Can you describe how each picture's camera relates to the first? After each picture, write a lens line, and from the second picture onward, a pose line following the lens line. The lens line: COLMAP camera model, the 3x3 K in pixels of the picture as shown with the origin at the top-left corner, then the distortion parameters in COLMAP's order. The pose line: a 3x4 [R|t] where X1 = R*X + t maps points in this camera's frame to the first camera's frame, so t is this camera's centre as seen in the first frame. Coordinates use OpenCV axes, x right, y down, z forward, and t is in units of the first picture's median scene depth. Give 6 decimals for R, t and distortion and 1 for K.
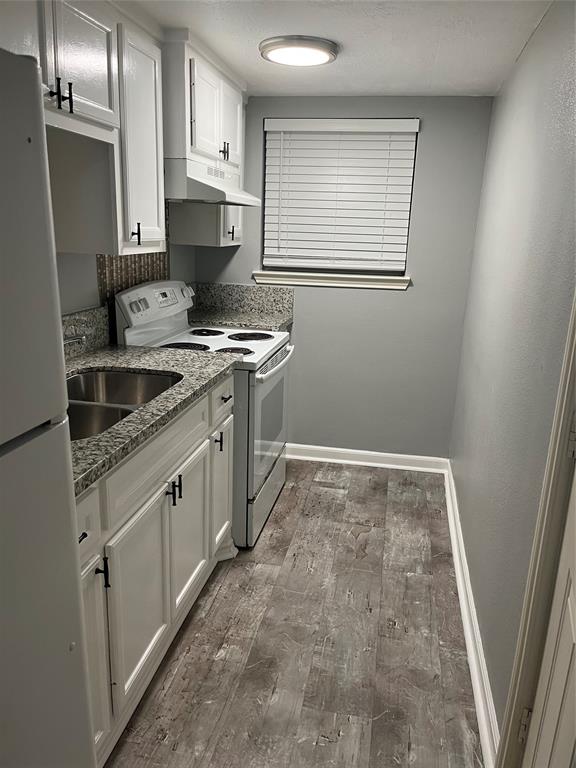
lens RADIAL K [[578.2, 0, 284.9], [0, 578.2, 384.5], [0, 0, 1]] dist [0.052922, -0.084376]
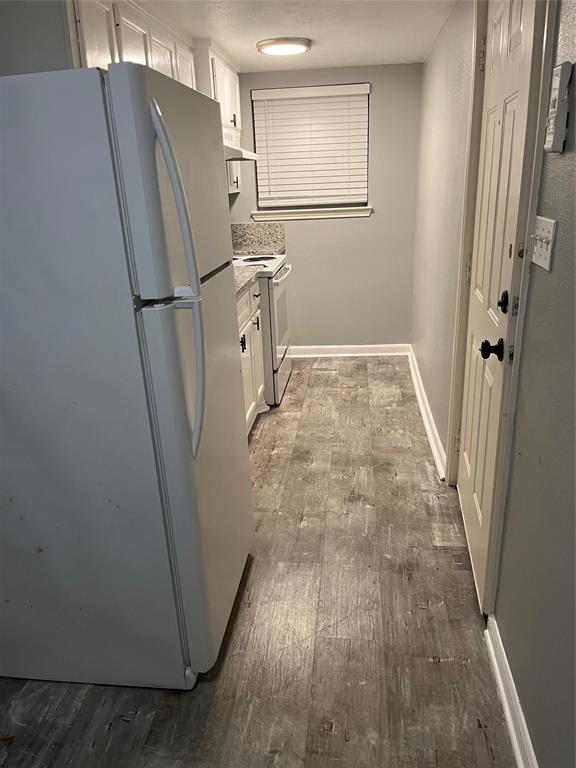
lens RADIAL K [[578.2, 0, 283.1], [0, 578.2, 387.4], [0, 0, 1]] dist [0.052922, -0.084376]
pose [[0.994173, -0.095201, 0.050572, -0.135327], [0.090985, 0.992635, 0.079988, 0.148629], [-0.057815, -0.074920, 0.995512, -0.500984]]
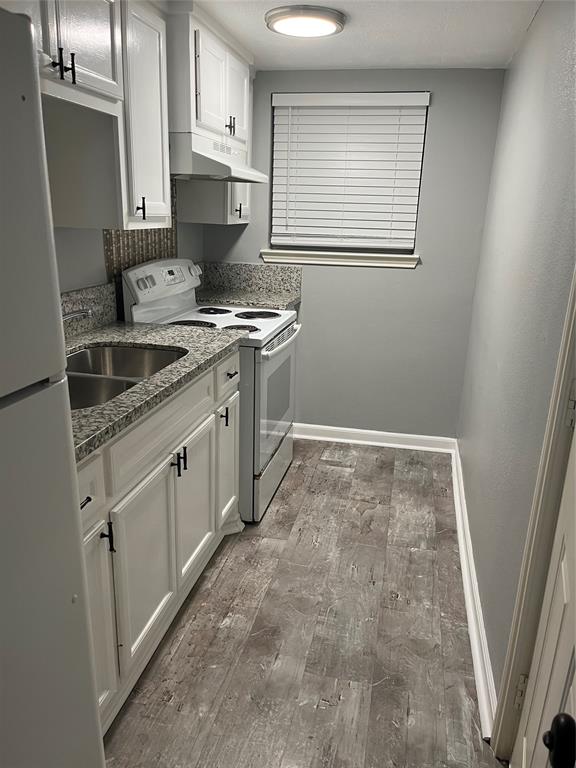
lens RADIAL K [[578.2, 0, 283.7], [0, 578.2, 391.0], [0, 0, 1]] dist [0.052922, -0.084376]
pose [[0.999719, 0.003113, -0.023513, 0.013138], [-0.002270, 0.999357, 0.035774, 0.017223], [0.023610, -0.035711, 0.999083, -0.006308]]
